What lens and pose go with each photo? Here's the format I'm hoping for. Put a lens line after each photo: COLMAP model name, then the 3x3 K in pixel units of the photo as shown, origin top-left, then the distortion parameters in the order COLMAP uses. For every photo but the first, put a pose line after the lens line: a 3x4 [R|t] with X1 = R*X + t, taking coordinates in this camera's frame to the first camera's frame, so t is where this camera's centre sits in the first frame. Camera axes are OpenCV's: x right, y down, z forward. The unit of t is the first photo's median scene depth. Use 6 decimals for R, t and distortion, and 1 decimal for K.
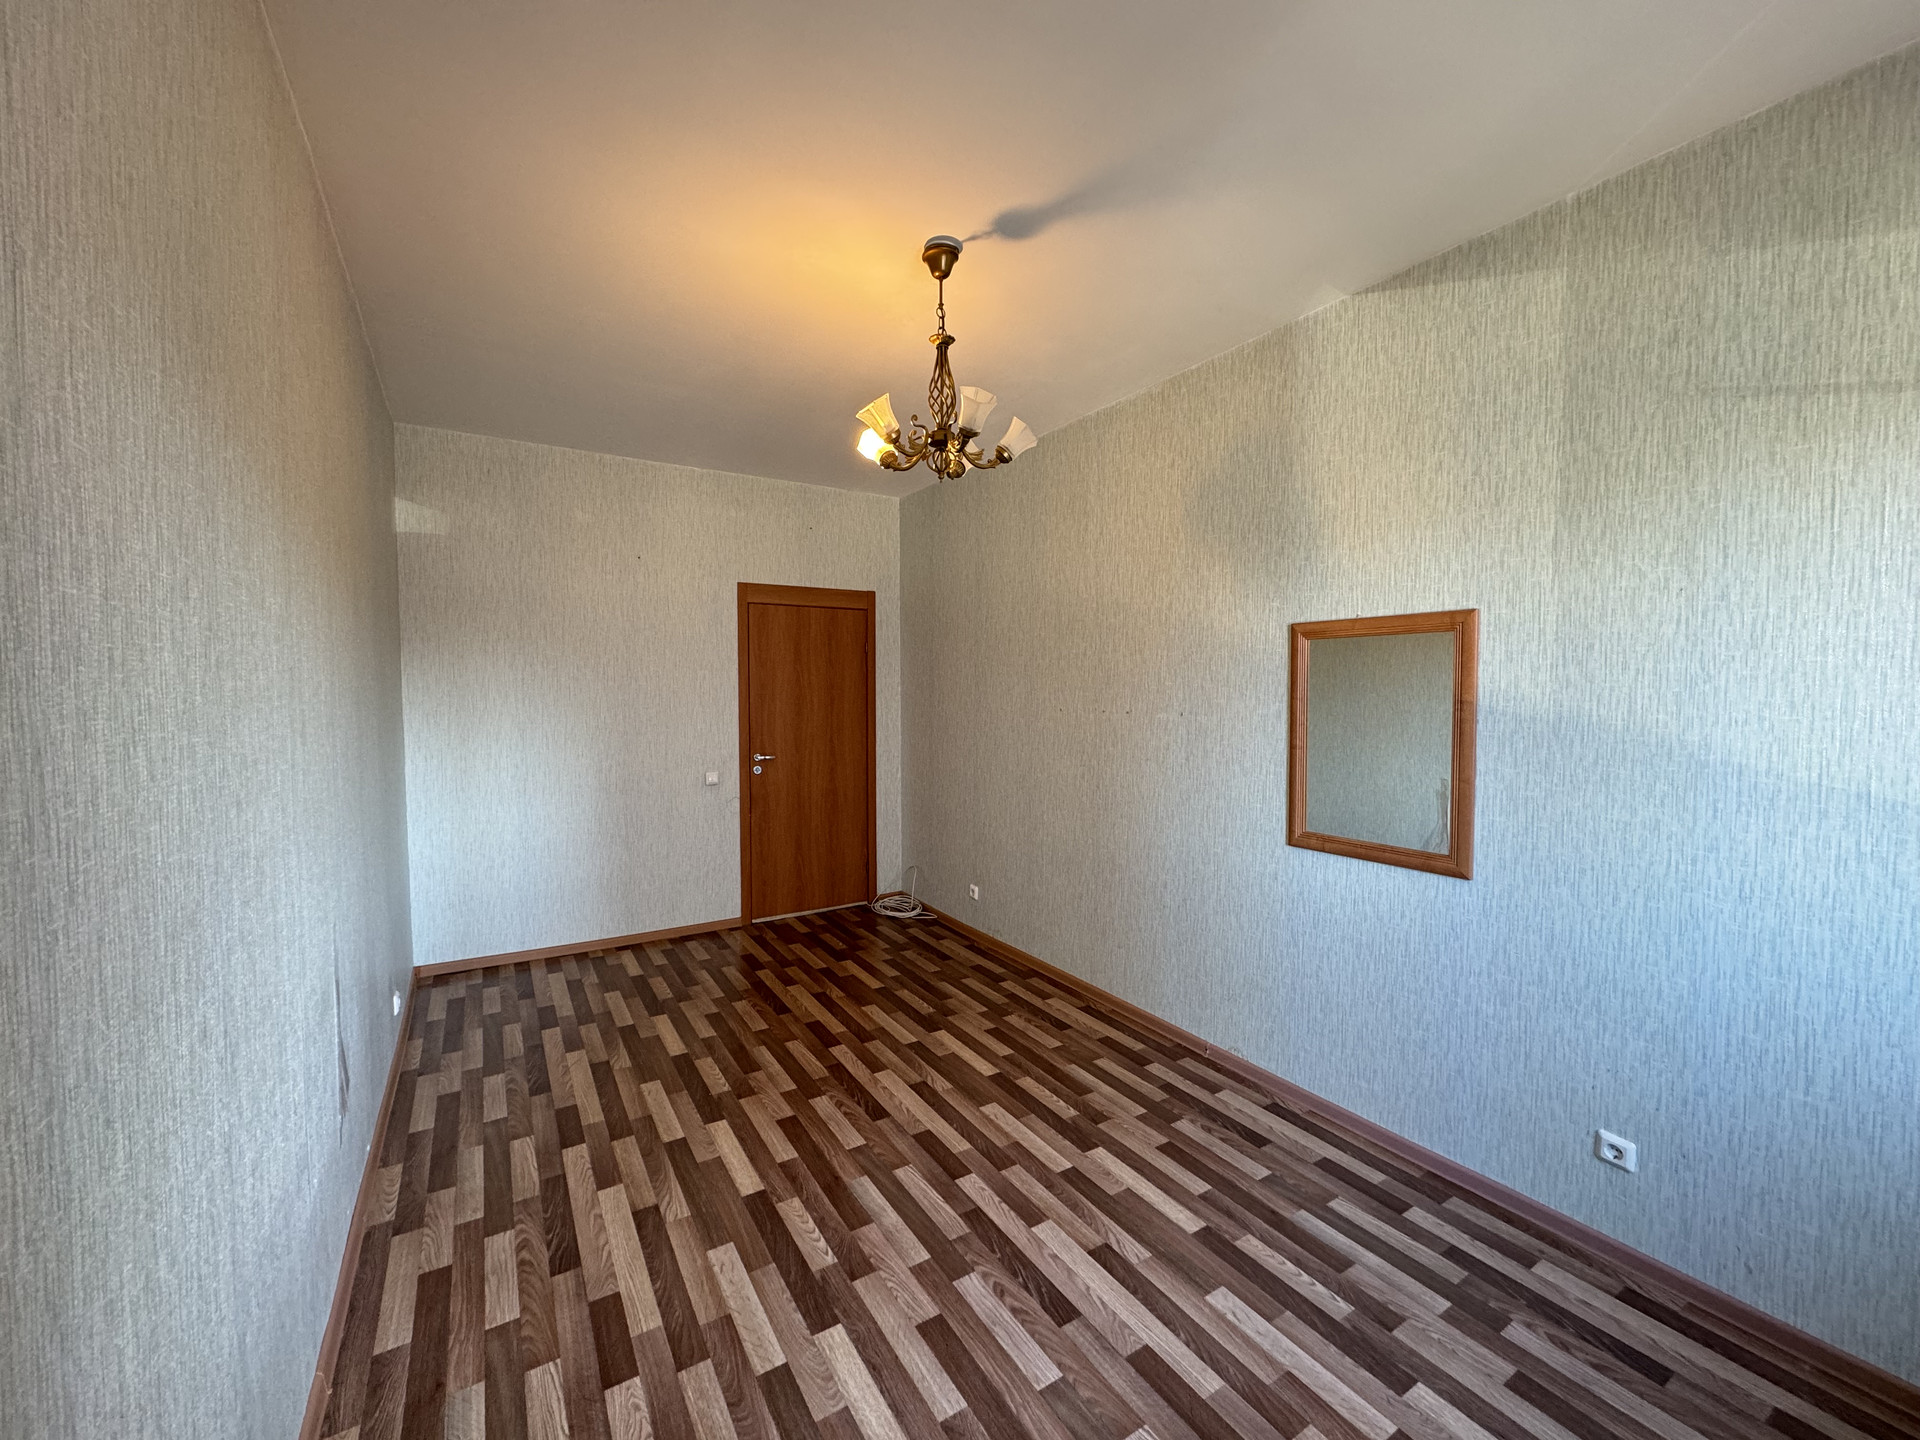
lens RADIAL K [[763.8, 0, 956.6], [0, 763.8, 718.6], [0, 0, 1]] dist [-0.002731, 0.000663]
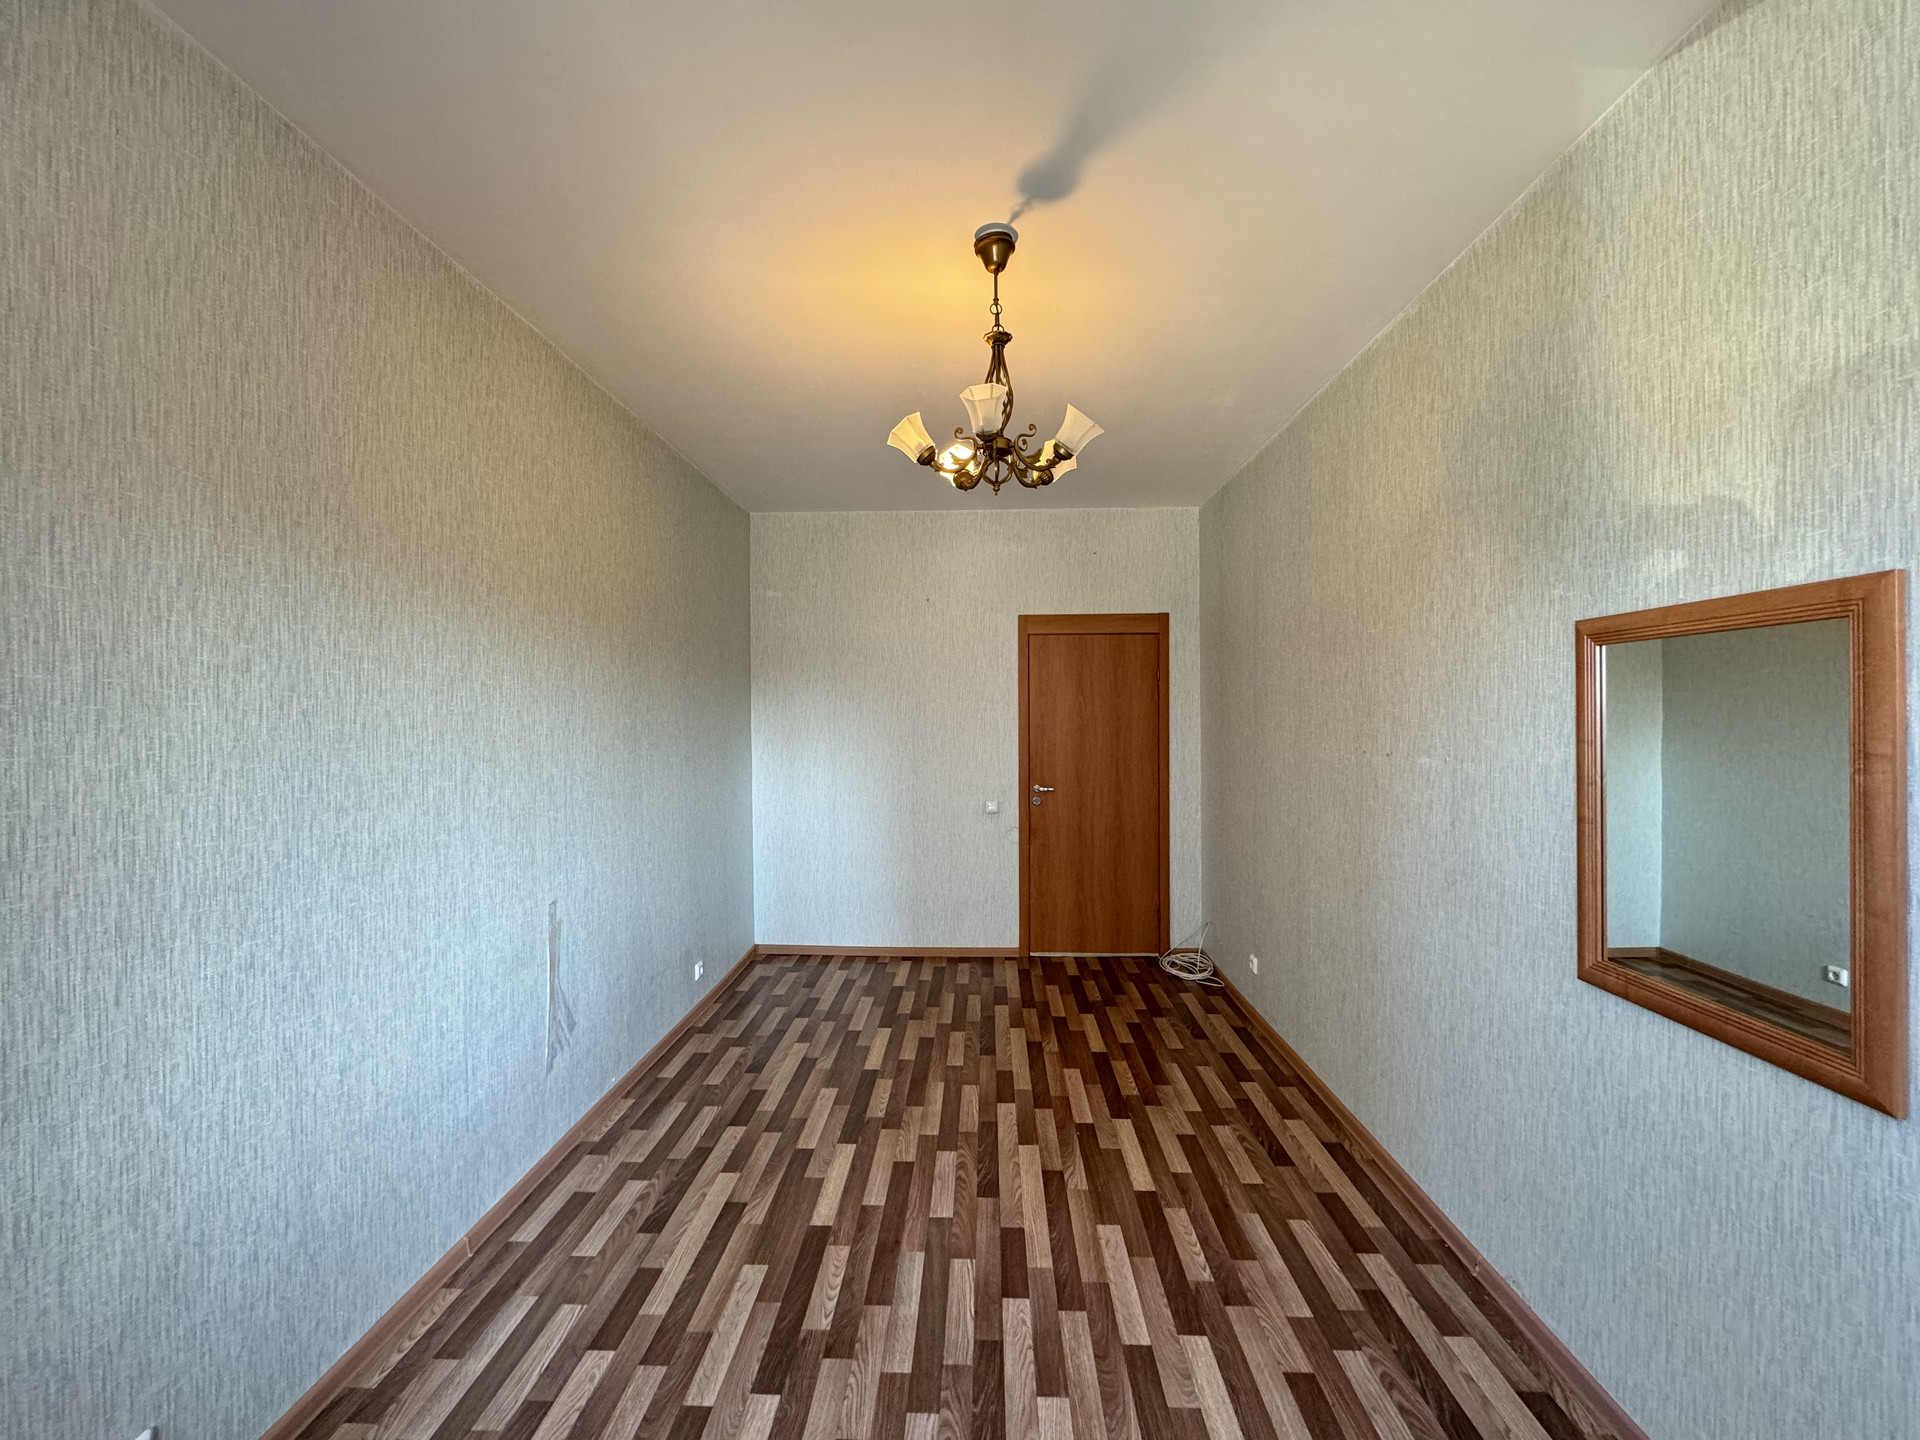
lens RADIAL K [[766.5, 0, 956.6], [0, 766.5, 718.8], [0, 0, 1]] dist [0.000548, 0.000353]
pose [[0.827645, -0.000537, -0.561251, 0.425638], [-0.018215, 0.999447, -0.027816, -0.020430], [0.560956, 0.033244, 0.827178, 0.228404]]
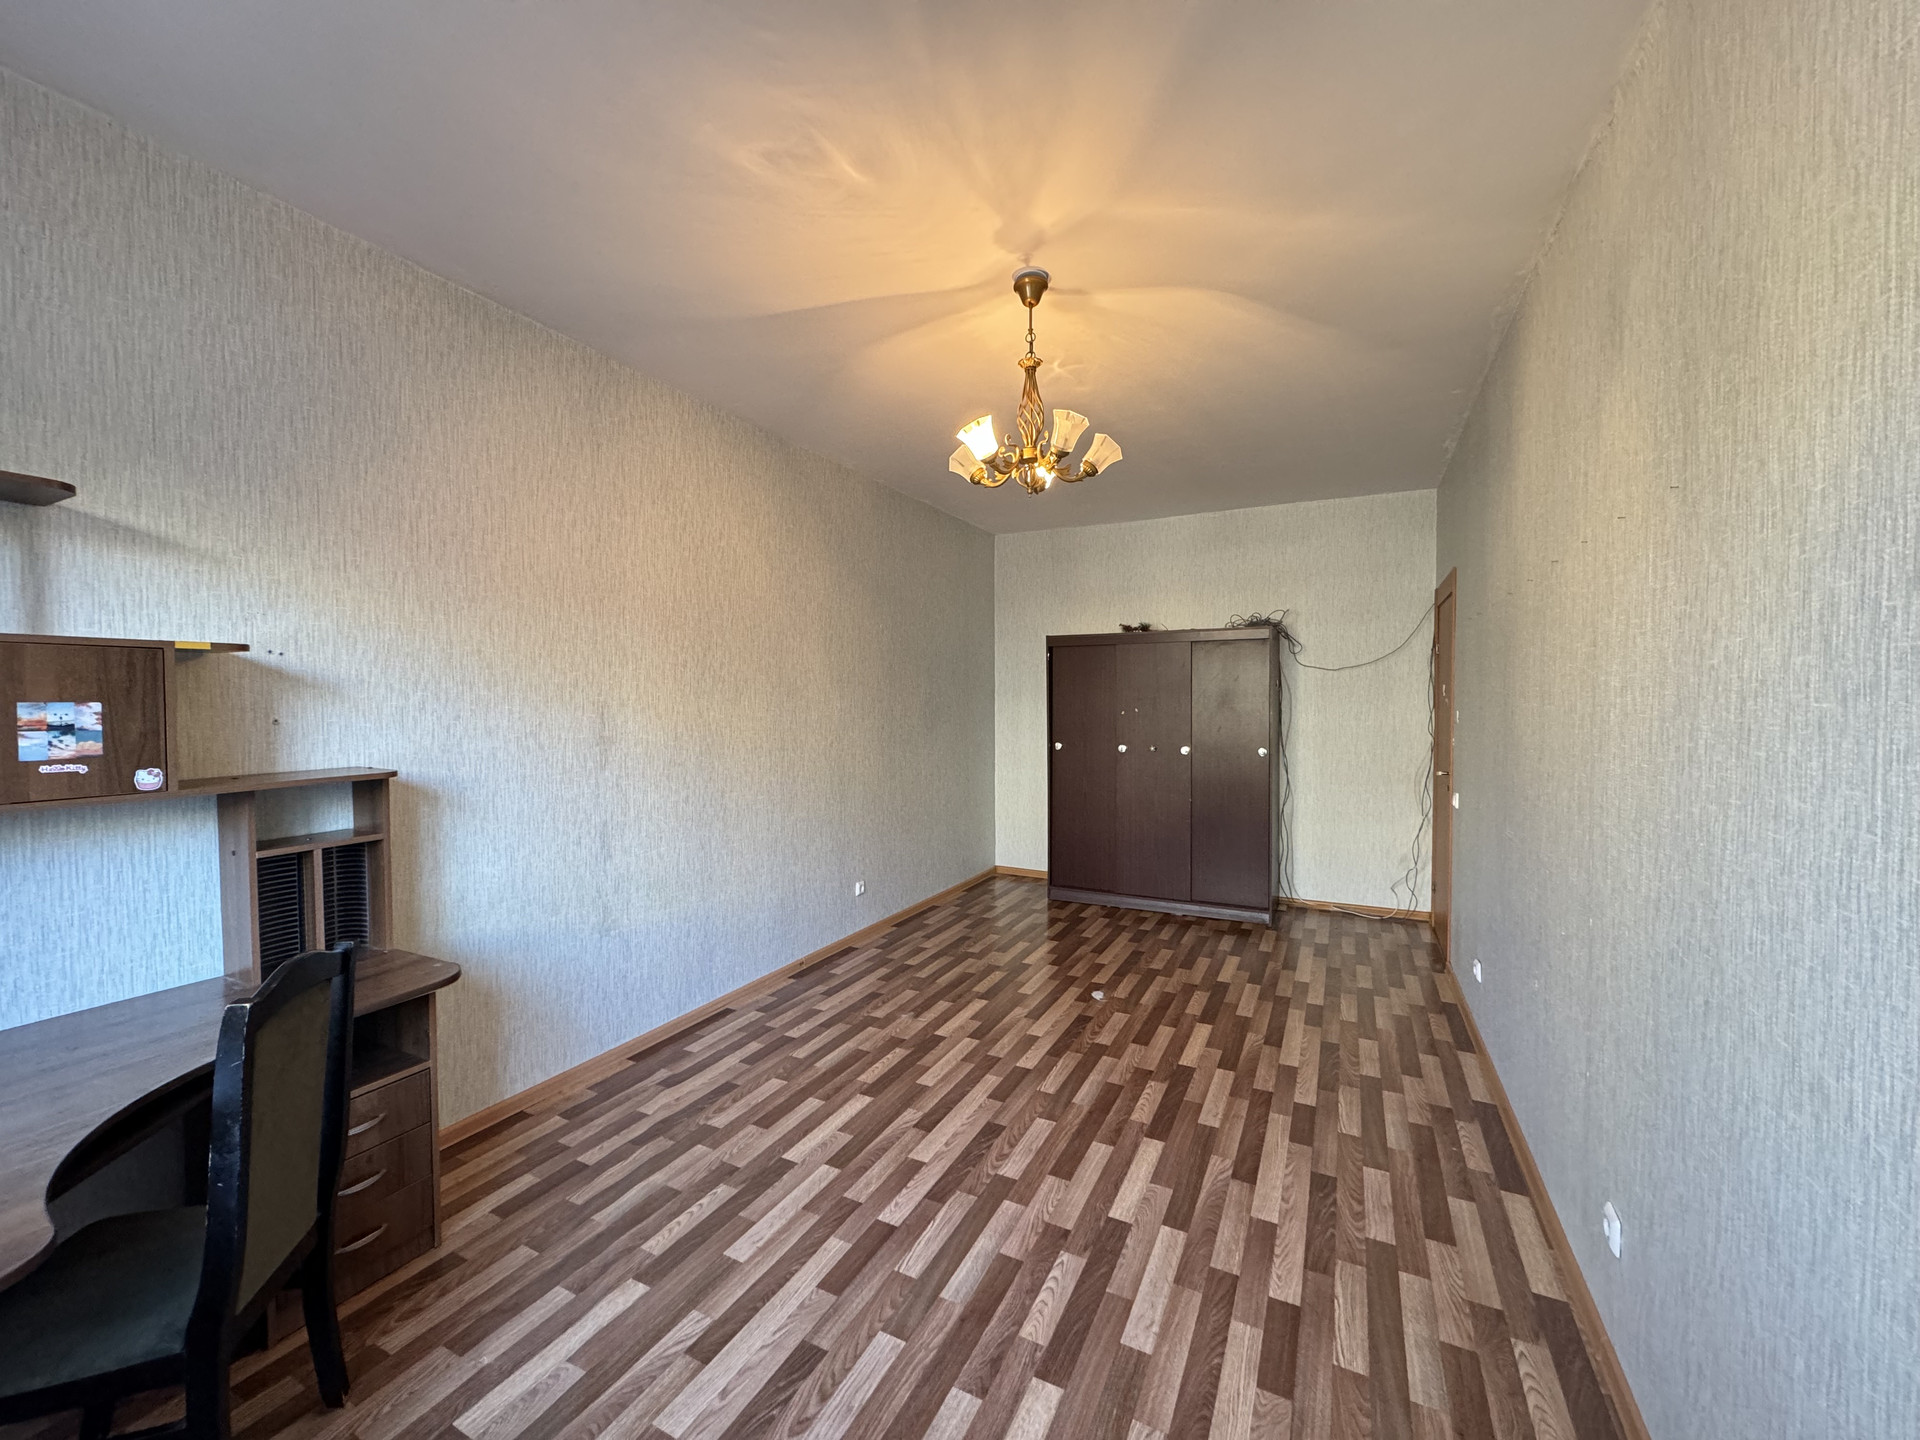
lens RADIAL K [[763.8, 0, 956.6], [0, 763.8, 718.6], [0, 0, 1]] dist [-0.002731, 0.000663]
pose [[-0.512473, -0.029495, 0.858197, -0.772933], [0.040410, 0.997474, 0.058413, -0.044208], [-0.857752, 0.064614, -0.509987, 1.321760]]
